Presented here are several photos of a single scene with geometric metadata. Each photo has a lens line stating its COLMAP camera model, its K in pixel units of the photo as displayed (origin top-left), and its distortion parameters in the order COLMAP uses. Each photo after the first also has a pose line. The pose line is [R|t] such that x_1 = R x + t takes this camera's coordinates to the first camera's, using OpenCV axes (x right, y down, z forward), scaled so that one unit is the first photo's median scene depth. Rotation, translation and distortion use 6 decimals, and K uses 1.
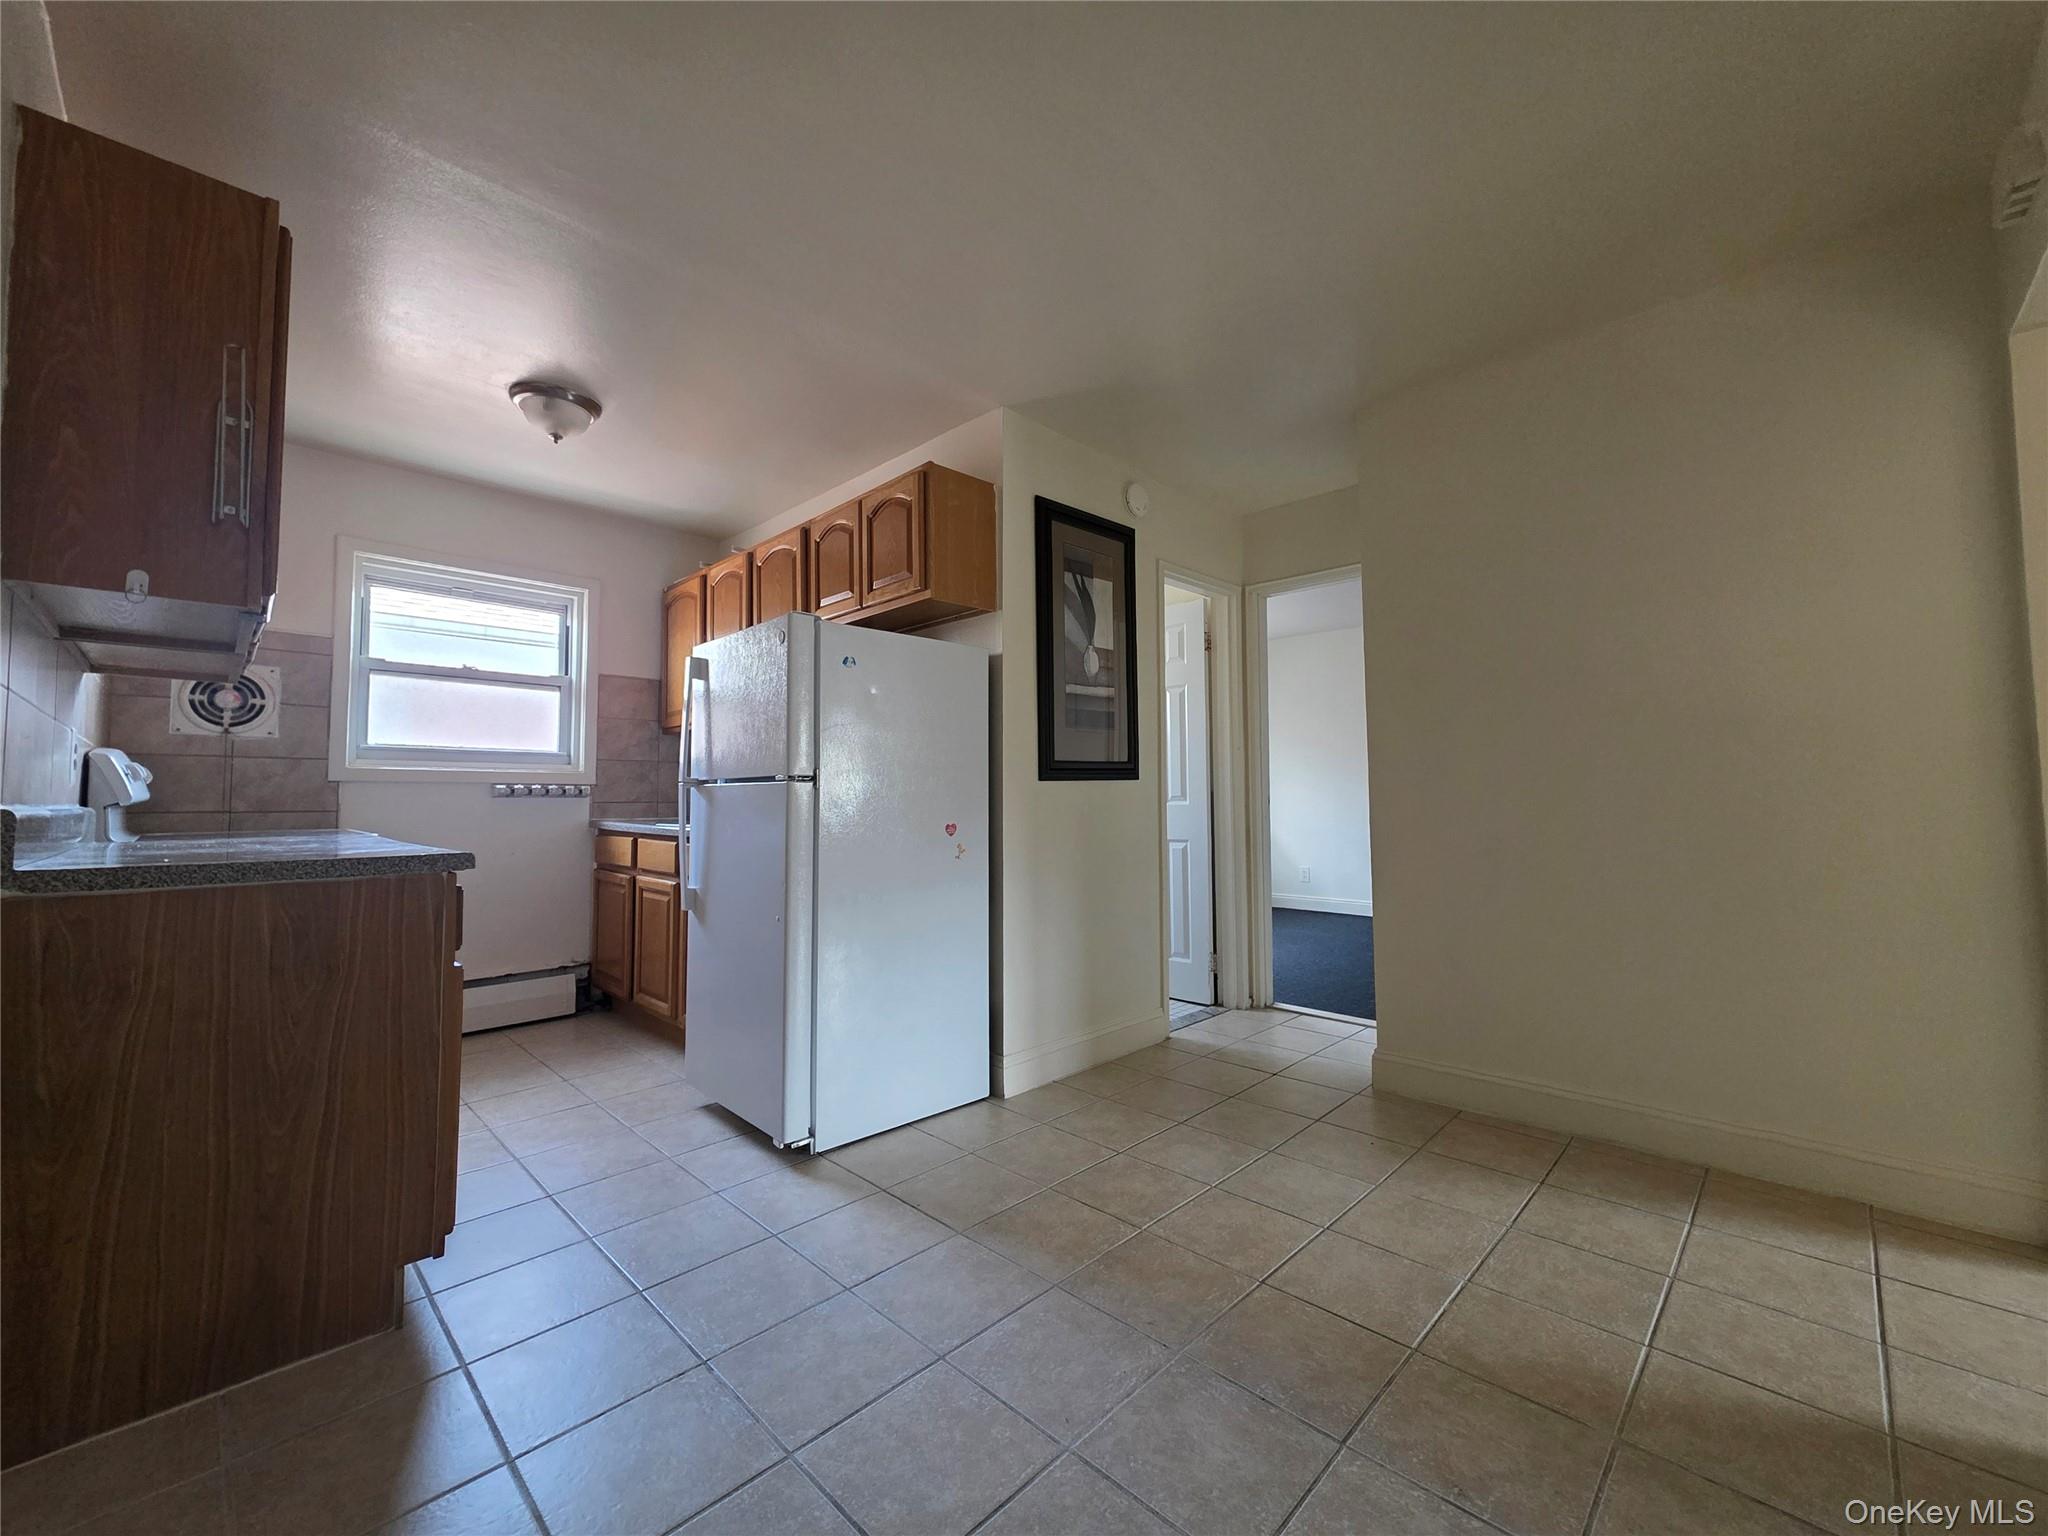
lens RADIAL K [[821.2, 0, 1029.5], [0, 821.2, 758.5], [0, 0, 1]] dist [0.001205, 0.000293]
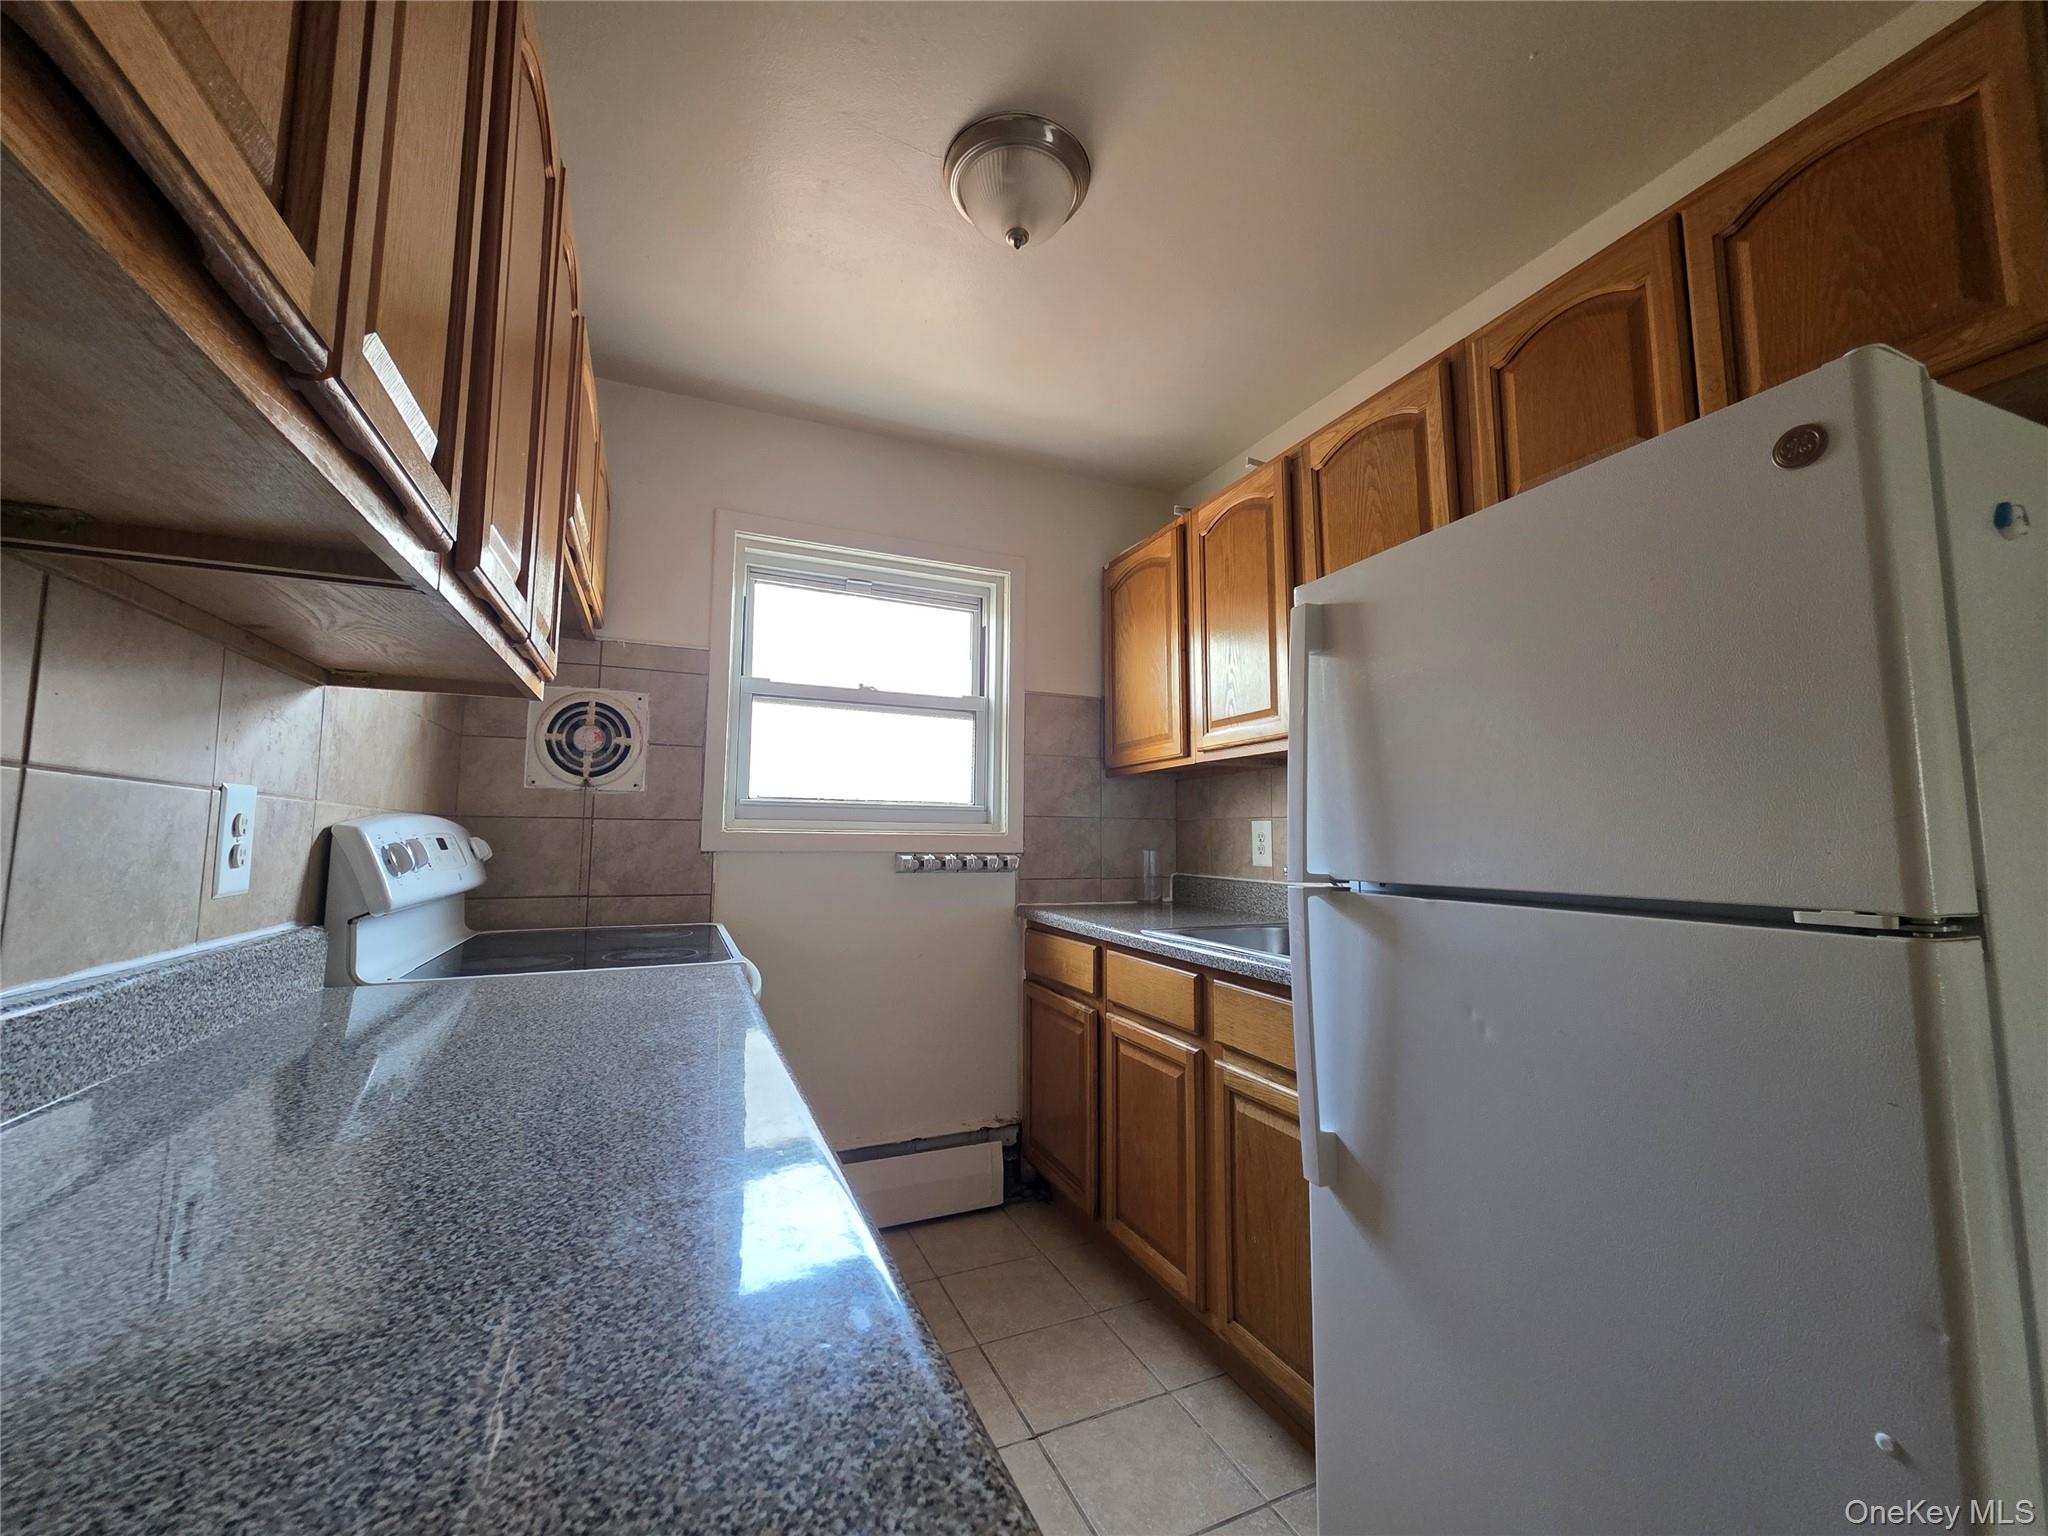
lens RADIAL K [[821.2, 0, 1025.6], [0, 821.2, 762.7], [0, 0, 1]] dist [0.001205, 0.000293]
pose [[0.927805, -0.023629, -0.372317, -0.311444], [0.007228, 0.998943, -0.045387, -0.013836], [0.372996, 0.039419, 0.926995, 0.421883]]
